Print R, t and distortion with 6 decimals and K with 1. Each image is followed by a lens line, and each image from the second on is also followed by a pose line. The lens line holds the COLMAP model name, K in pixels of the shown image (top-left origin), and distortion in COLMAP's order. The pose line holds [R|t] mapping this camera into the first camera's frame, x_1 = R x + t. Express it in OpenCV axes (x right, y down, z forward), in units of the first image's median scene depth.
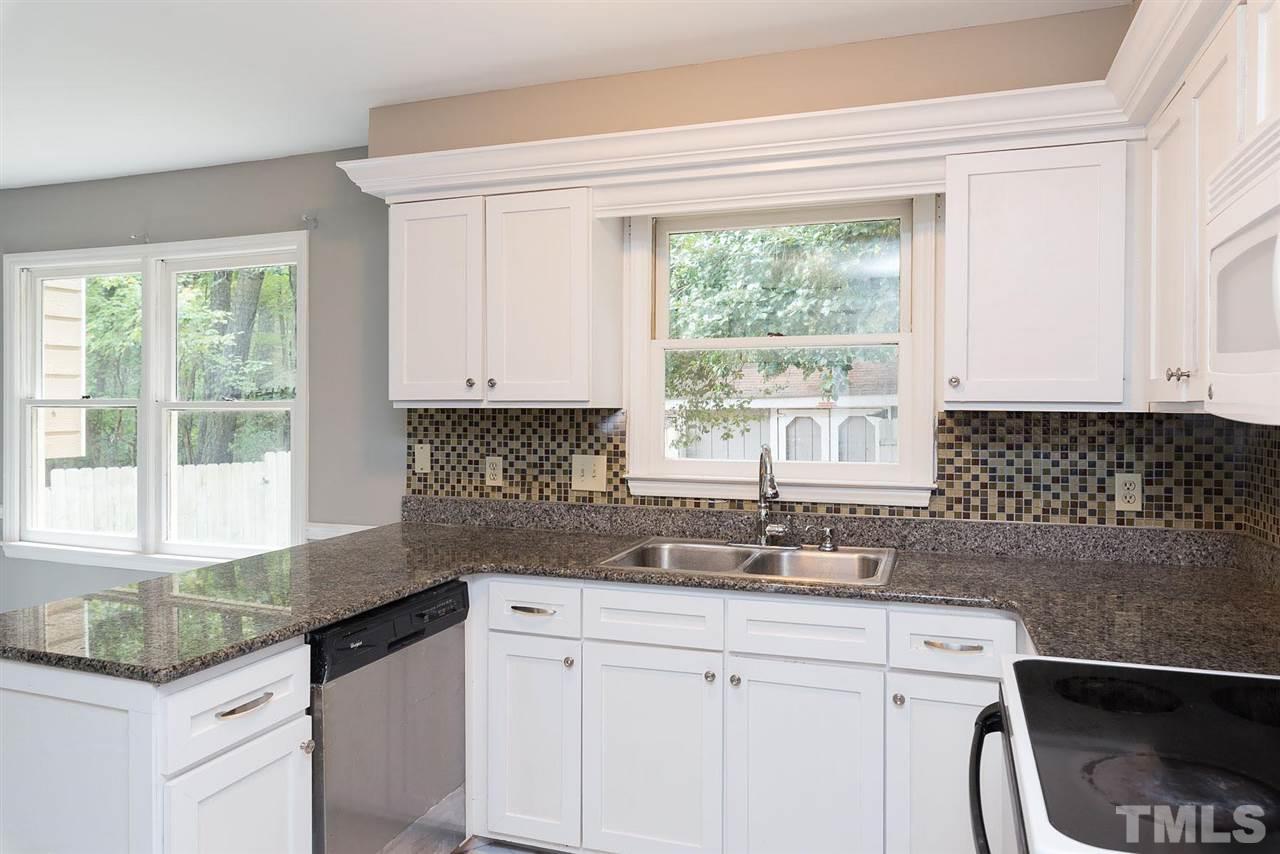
lens RADIAL K [[849.9, 0, 644.5], [0, 849.9, 413.0], [0, 0, 1]] dist [-0.001884, 0.000735]
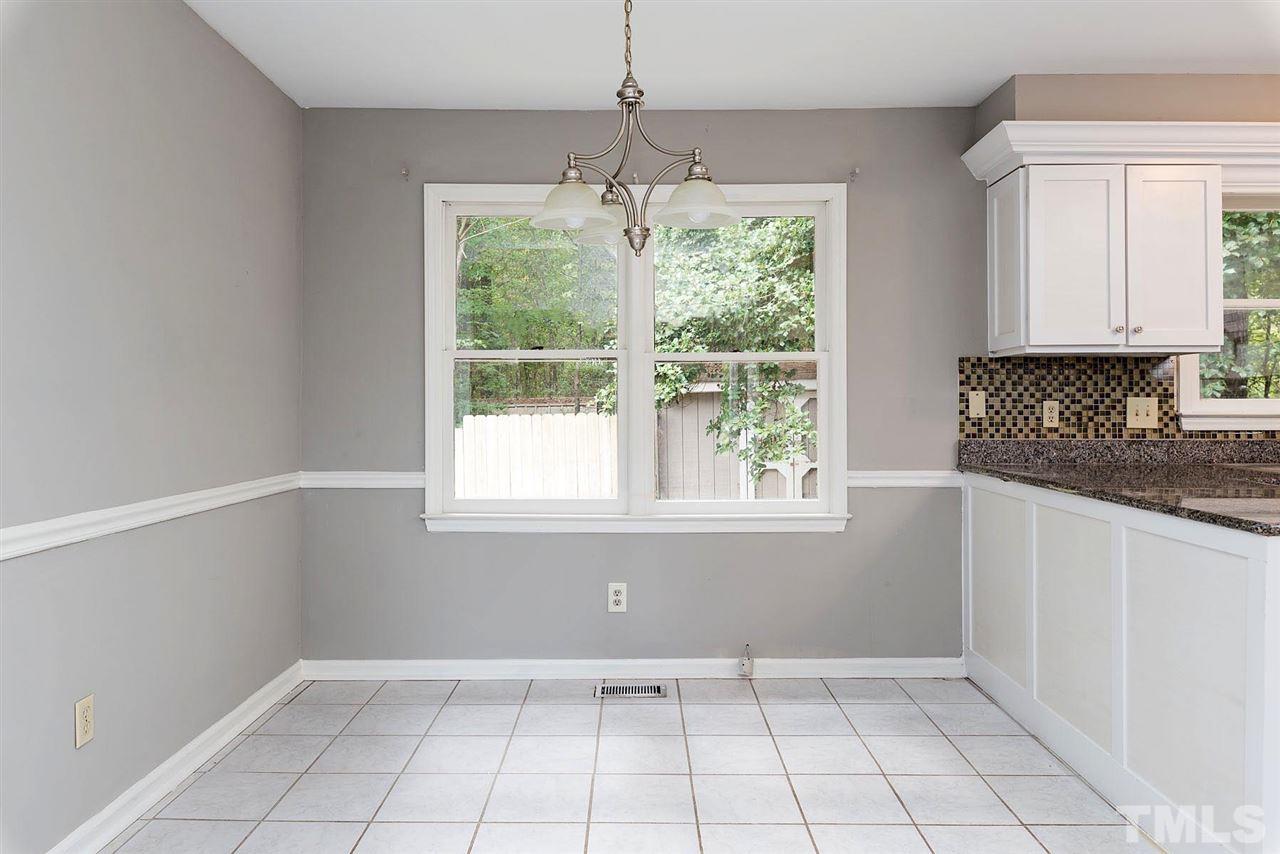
lens RADIAL K [[816.1, 0, 640.3], [0, 816.1, 409.0], [0, 0, 1]] dist [-0.003103, -0.001449]
pose [[0.943123, -0.006894, 0.332373, -1.061553], [0.008375, 0.999960, -0.003024, 0.062145], [-0.332339, 0.005636, 0.943143, 0.180389]]
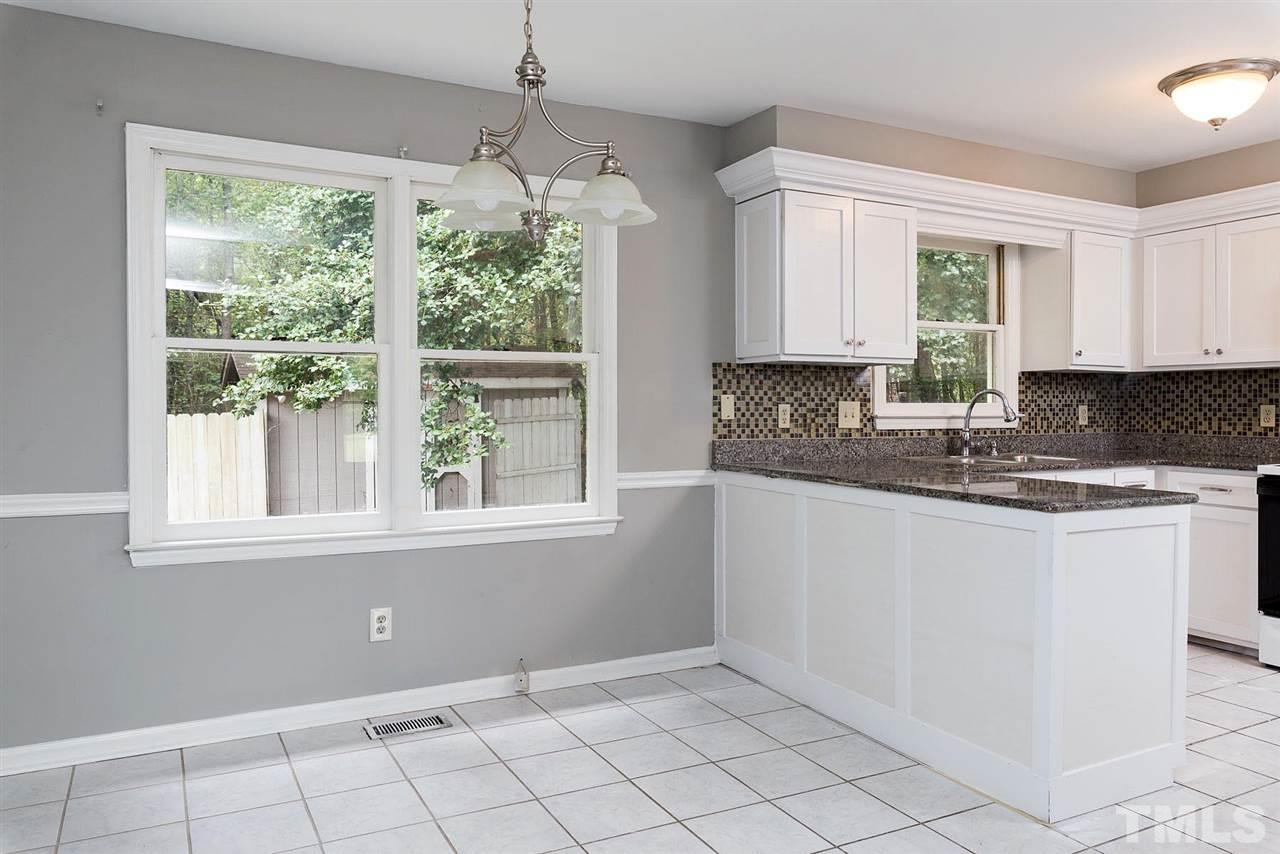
lens RADIAL K [[861.3, 0, 643.9], [0, 861.3, 418.6], [0, 0, 1]] dist [-0.003493, -0.003318]
pose [[0.694773, -0.013744, 0.719098, -1.241060], [0.006597, 0.999897, 0.012736, 0.056426], [-0.719199, -0.004104, 0.694792, 0.290524]]
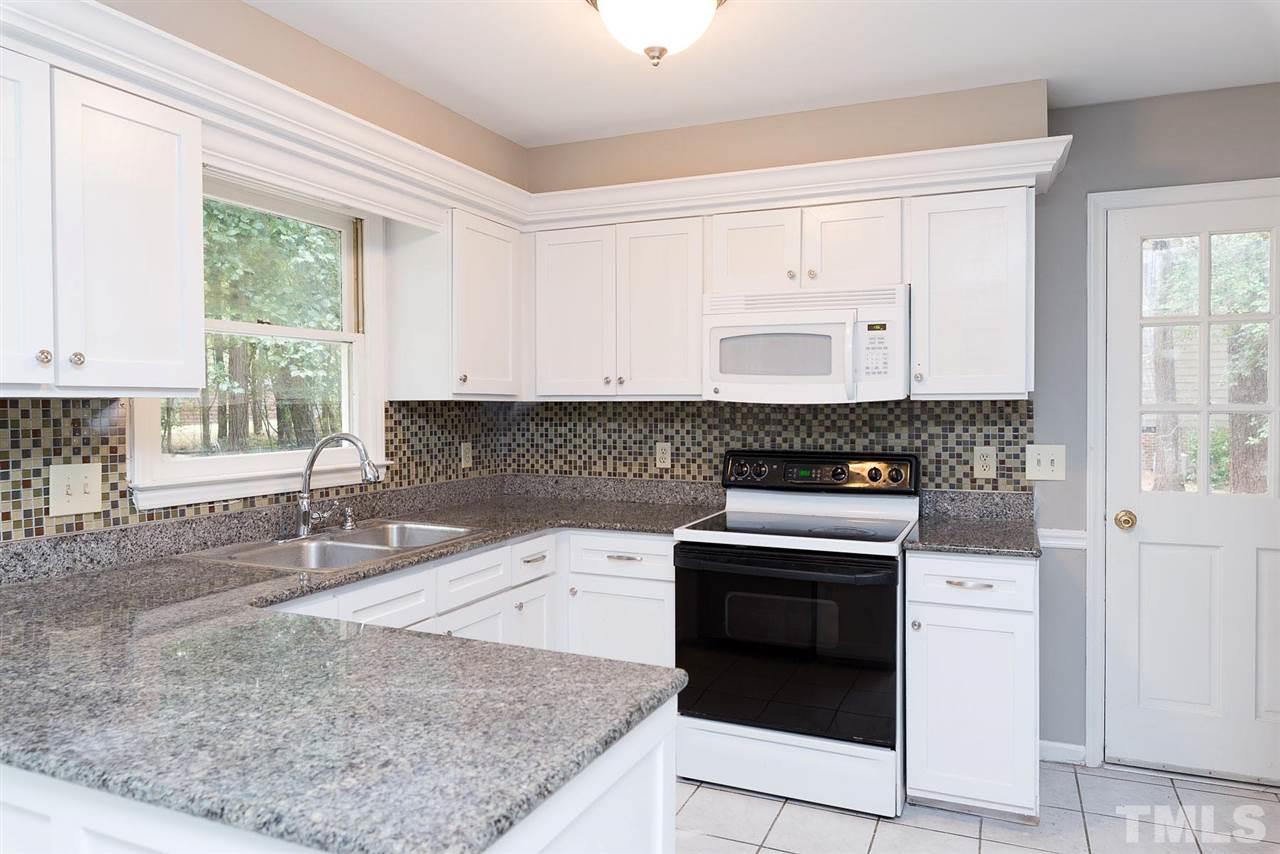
lens RADIAL K [[849.9, 0, 644.5], [0, 849.9, 413.0], [0, 0, 1]] dist [-0.001884, 0.000735]
pose [[0.073728, -0.013667, 0.997185, -0.727708], [0.009503, 0.999870, 0.013002, 0.002153], [-0.997233, 0.008518, 0.073849, 0.467117]]
